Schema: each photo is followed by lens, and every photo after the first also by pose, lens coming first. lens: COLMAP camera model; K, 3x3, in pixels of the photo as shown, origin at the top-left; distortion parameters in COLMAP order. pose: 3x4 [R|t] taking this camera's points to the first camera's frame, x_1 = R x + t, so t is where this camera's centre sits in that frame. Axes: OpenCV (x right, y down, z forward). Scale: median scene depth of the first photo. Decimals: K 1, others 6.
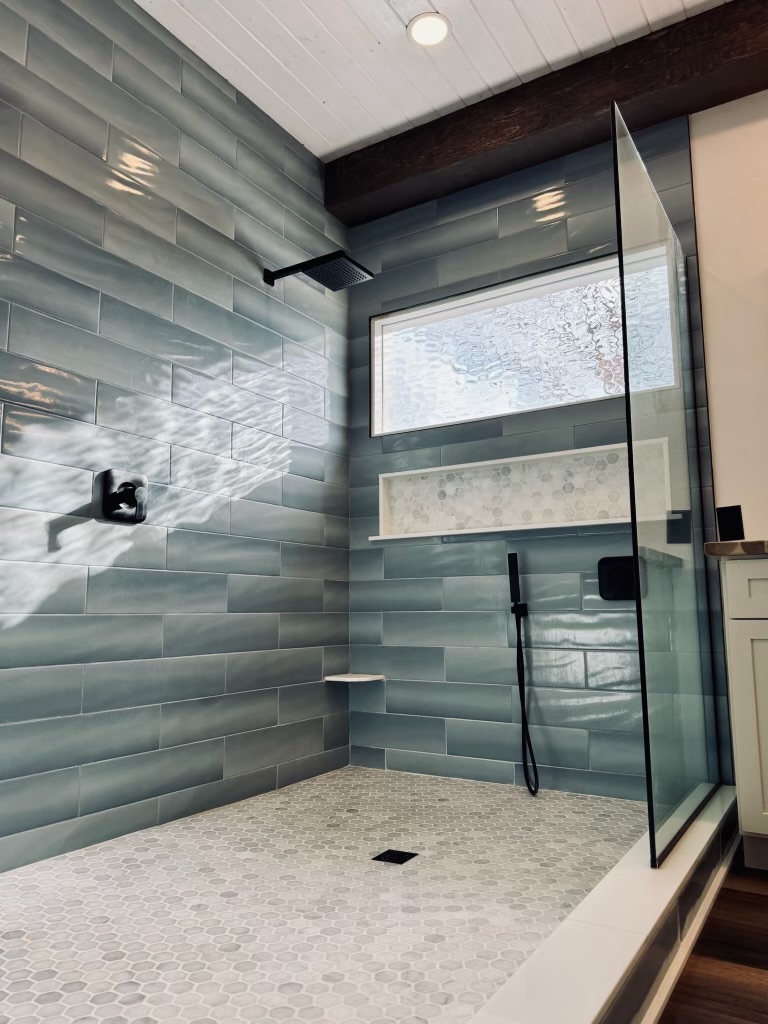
lens RADIAL K [[732.1, 0, 384.0], [0, 732.1, 512.0], [0, 0, 1]] dist [0.047039, -0.057034]
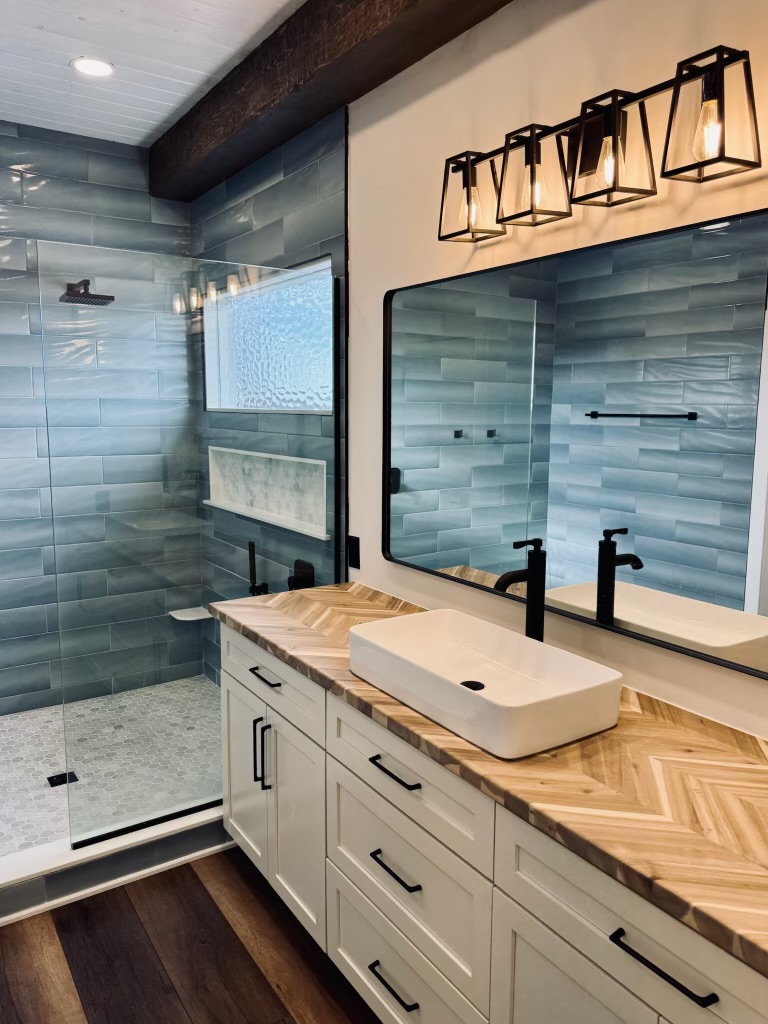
lens RADIAL K [[743.9, 0, 382.5], [0, 743.9, 505.0], [0, 0, 1]] dist [0.047383, -0.072545]
pose [[0.913266, 0.065554, -0.402054, 0.938111], [0.043556, 0.965595, 0.256376, -0.325116], [0.405028, -0.251651, 0.878990, 0.089010]]
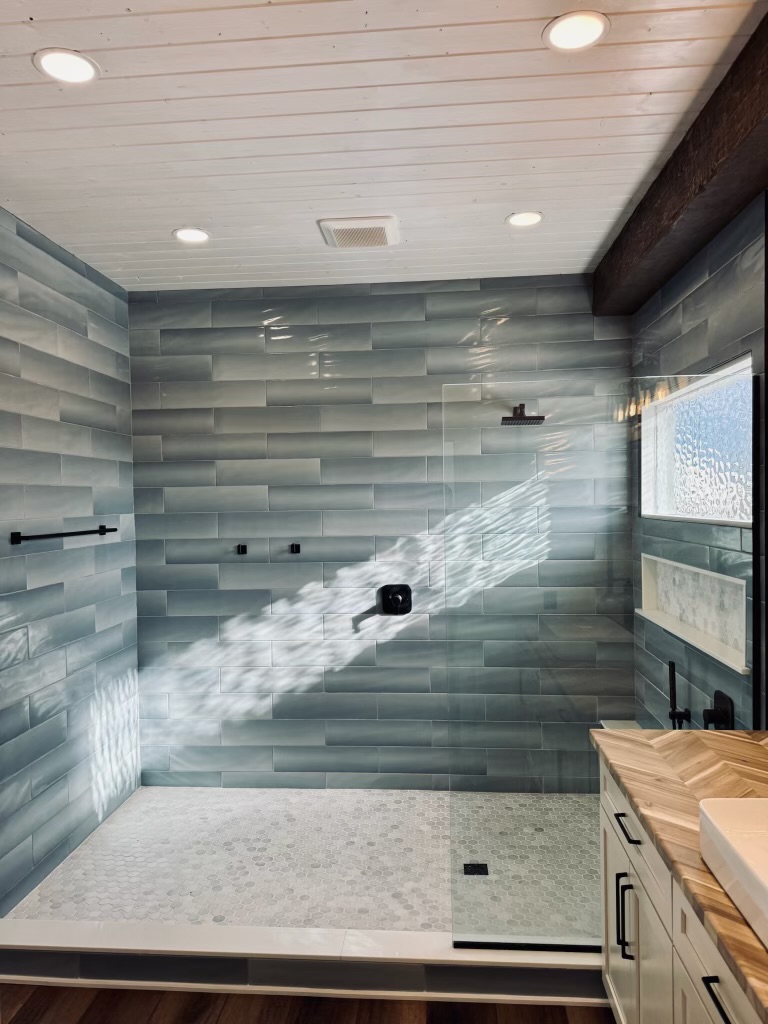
lens RADIAL K [[712.7, 0, 384.0], [0, 712.7, 512.0], [0, 0, 1]] dist [0.071248, -0.094896]
pose [[0.465461, 0.013777, -0.884961, 1.018613], [0.134549, 0.987156, 0.086137, -0.340076], [0.874781, -0.159164, 0.457629, 0.226789]]
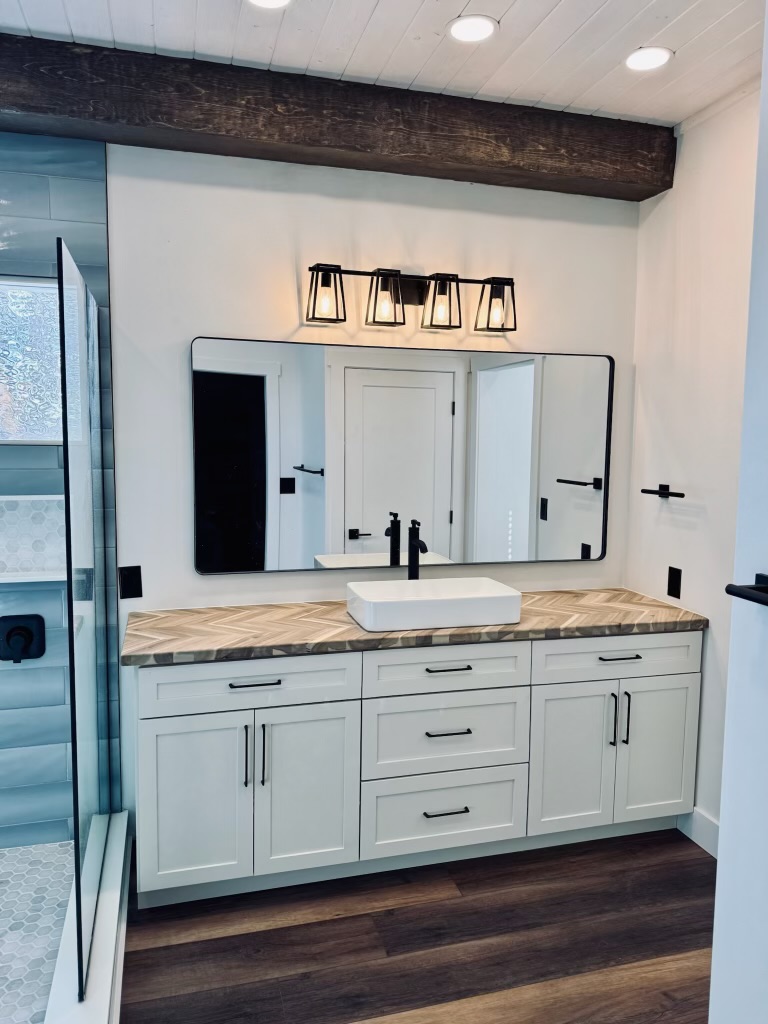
lens RADIAL K [[743.9, 0, 382.5], [0, 743.9, 505.0], [0, 0, 1]] dist [0.047383, -0.072545]
pose [[0.670392, -0.054965, 0.739968, -0.082268], [-0.113701, 0.977865, 0.175645, -0.328095], [-0.733244, -0.201886, 0.649304, 0.049813]]
